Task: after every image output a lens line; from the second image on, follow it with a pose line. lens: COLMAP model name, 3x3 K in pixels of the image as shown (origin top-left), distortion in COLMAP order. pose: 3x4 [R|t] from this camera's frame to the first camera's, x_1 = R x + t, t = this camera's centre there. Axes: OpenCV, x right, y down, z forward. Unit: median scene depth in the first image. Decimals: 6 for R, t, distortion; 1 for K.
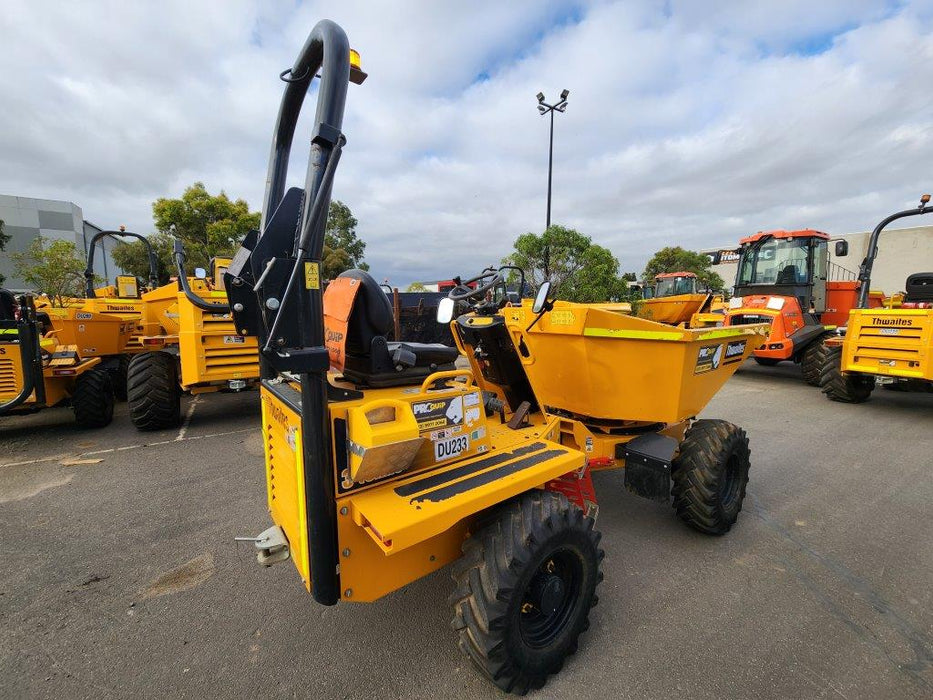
lens RADIAL K [[380.6, 0, 462.3], [0, 380.6, 350.5], [0, 0, 1]] dist [0.003307, -0.000784]
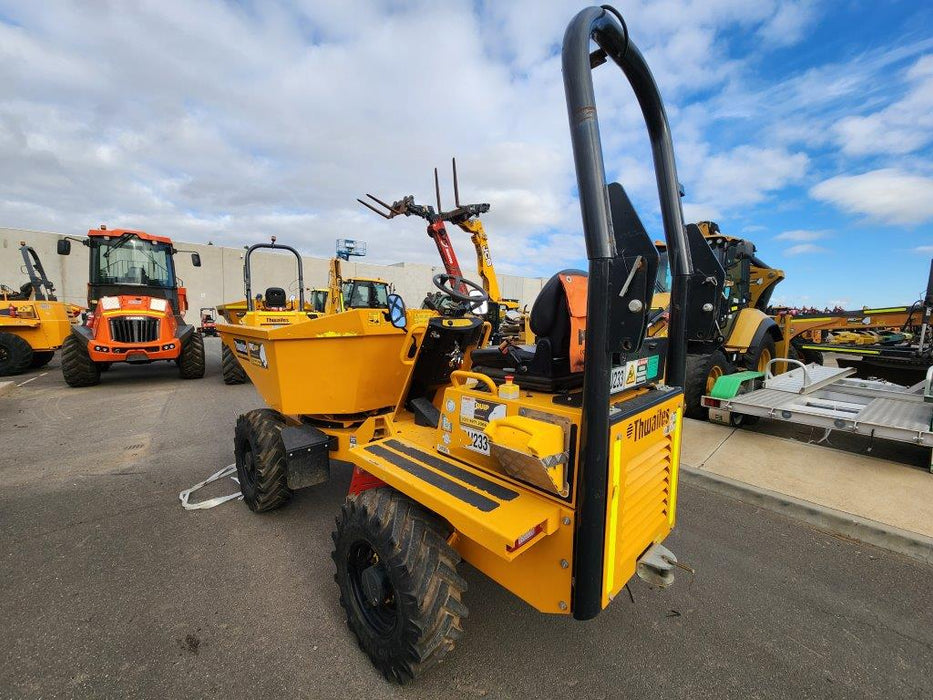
lens RADIAL K [[383.4, 0, 462.6], [0, 383.4, 348.0], [0, 0, 1]] dist [-0.001118, -0.000275]
pose [[-0.115079, -0.088363, 0.989418, -0.327753], [0.098594, 0.990102, 0.099891, -0.037534], [-0.988451, 0.109046, -0.105228, 0.373392]]
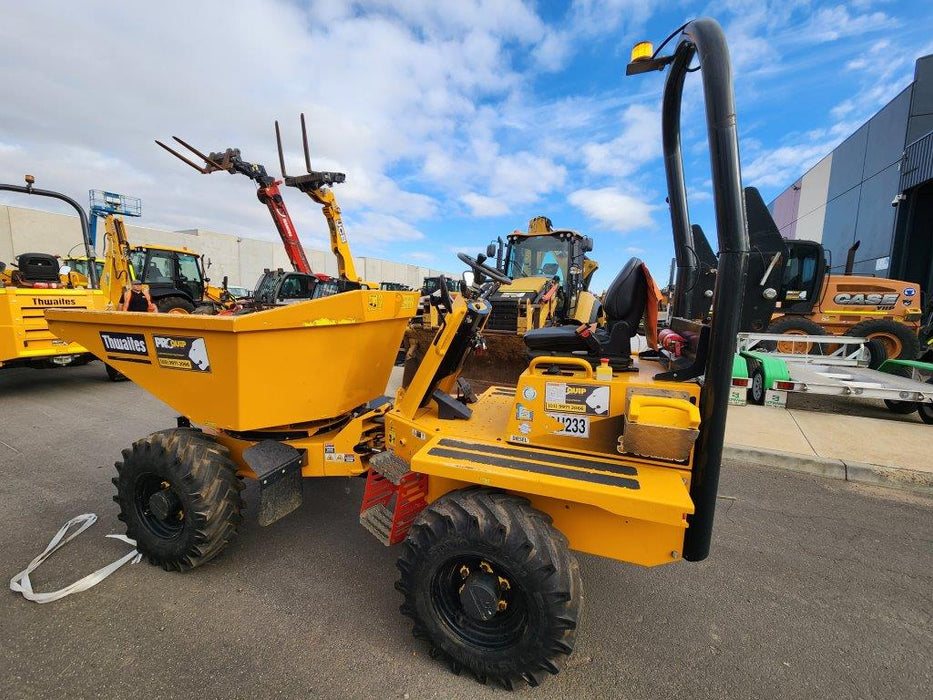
lens RADIAL K [[382.1, 0, 465.0], [0, 382.1, 347.7], [0, 0, 1]] dist [0.001785, 0.000468]
pose [[-0.552276, -0.118671, 0.825172, -0.249622], [0.075258, 0.978678, 0.191116, -0.054815], [-0.830258, 0.167649, -0.531569, 0.527662]]
